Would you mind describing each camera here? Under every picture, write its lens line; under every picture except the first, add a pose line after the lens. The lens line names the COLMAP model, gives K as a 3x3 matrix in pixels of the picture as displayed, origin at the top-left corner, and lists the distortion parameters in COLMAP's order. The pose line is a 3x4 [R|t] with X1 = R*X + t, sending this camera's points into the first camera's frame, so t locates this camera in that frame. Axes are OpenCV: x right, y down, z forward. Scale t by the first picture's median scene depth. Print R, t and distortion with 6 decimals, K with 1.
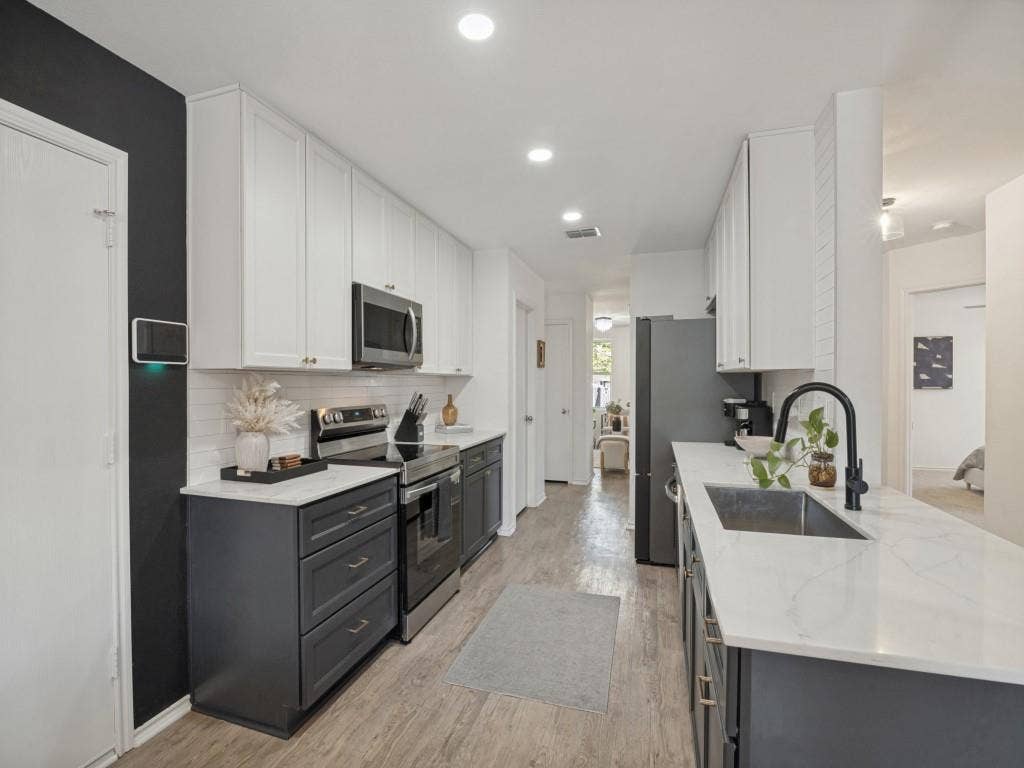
lens RADIAL K [[472.4, 0, 504.9], [0, 472.4, 388.6], [0, 0, 1]] dist [-0.029056, 0.000222]
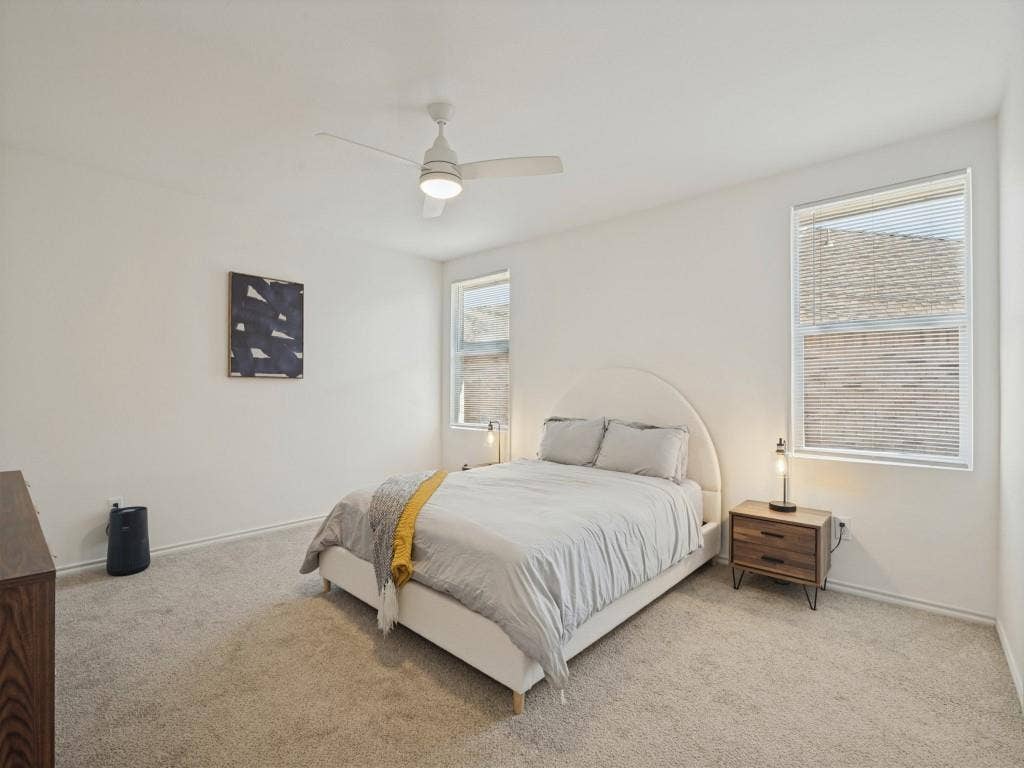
lens RADIAL K [[472.4, 0, 504.9], [0, 472.4, 388.6], [0, 0, 1]] dist [-0.029056, 0.000222]
pose [[0.406575, 0.010345, 0.913559, 0.551639], [0.005820, 0.999886, -0.013913, 0.022757], [-0.913599, 0.010974, 0.406469, 0.543265]]
